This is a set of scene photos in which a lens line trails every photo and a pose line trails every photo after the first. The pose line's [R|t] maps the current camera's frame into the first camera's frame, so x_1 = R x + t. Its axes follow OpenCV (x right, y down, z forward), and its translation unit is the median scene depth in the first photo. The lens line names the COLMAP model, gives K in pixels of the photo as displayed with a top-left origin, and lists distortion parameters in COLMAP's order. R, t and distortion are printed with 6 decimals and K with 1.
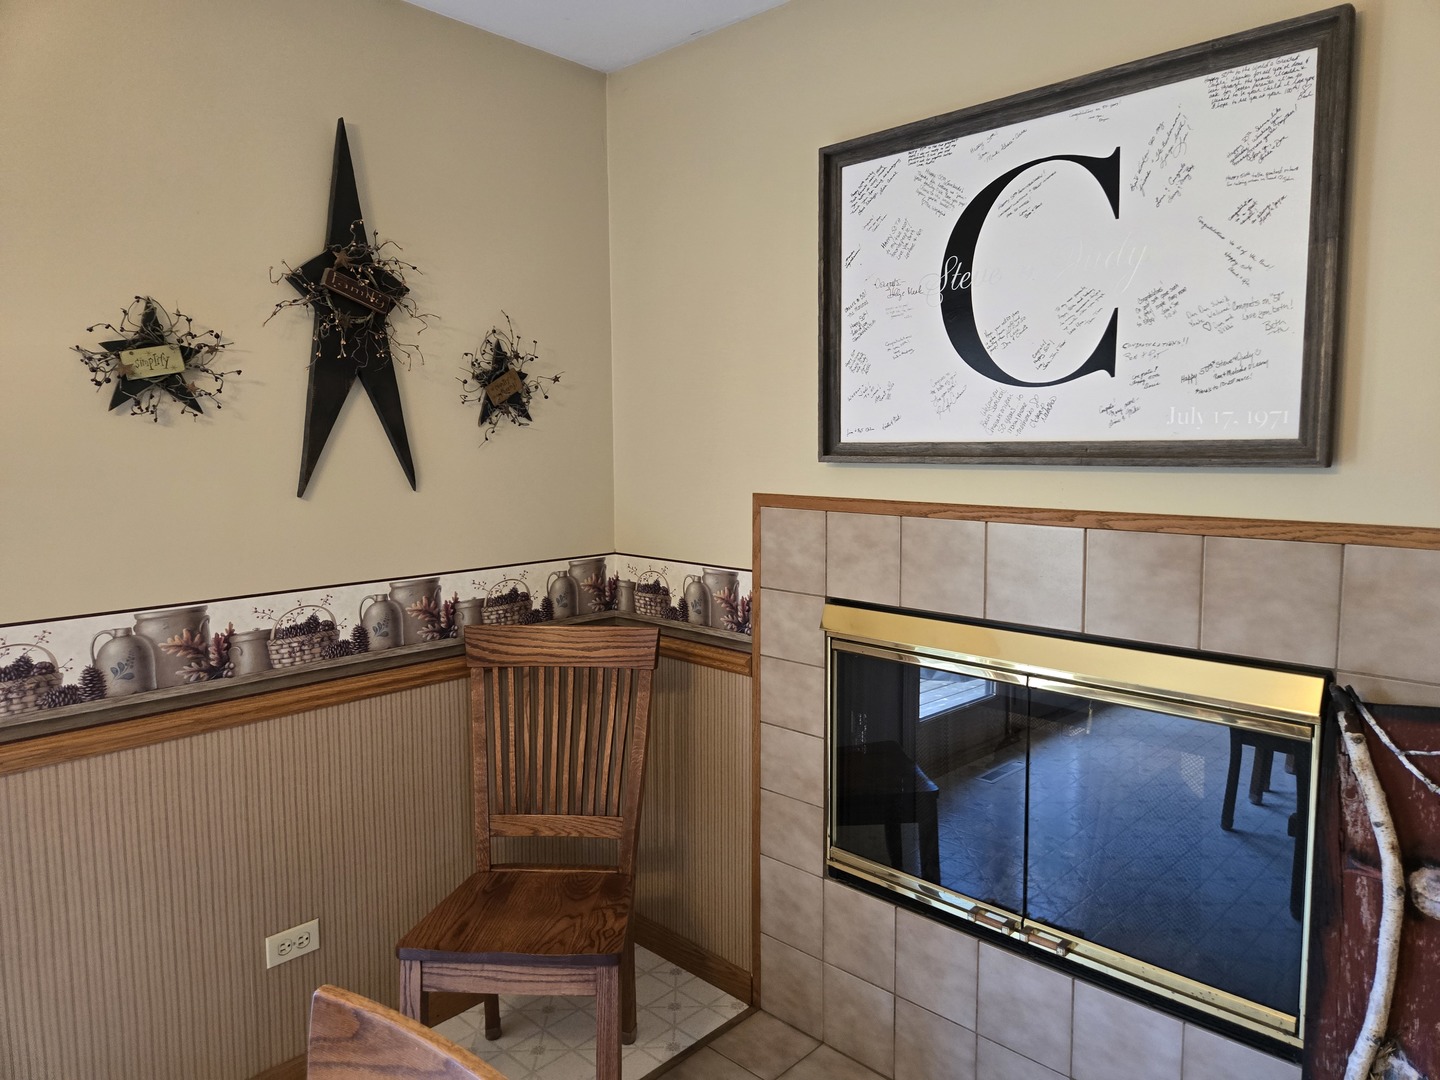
lens RADIAL K [[964.7, 0, 738.0], [0, 964.7, 527.2], [0, 0, 1]] dist [0.016676, -0.018191]
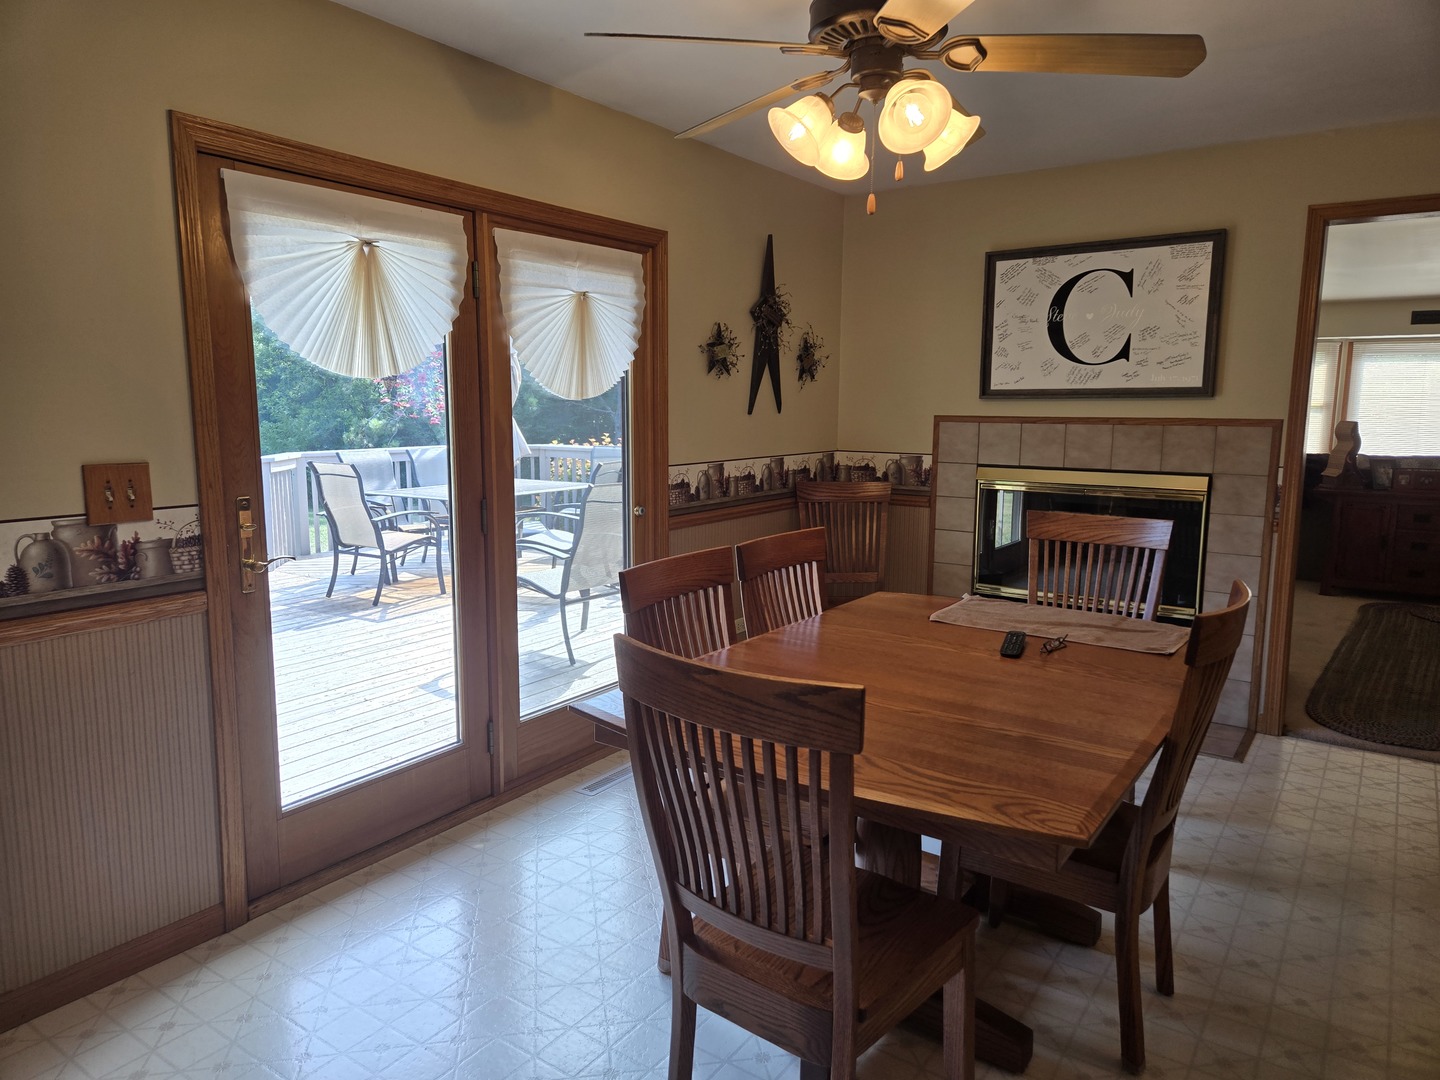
lens RADIAL K [[964.7, 0, 700.1], [0, 964.7, 532.6], [0, 0, 1]] dist [0.016676, -0.018191]
pose [[0.994648, -0.010526, 0.102781, -0.787057], [0.005929, 0.998973, 0.044924, 0.133672], [-0.103149, -0.044074, 0.993689, -1.117375]]
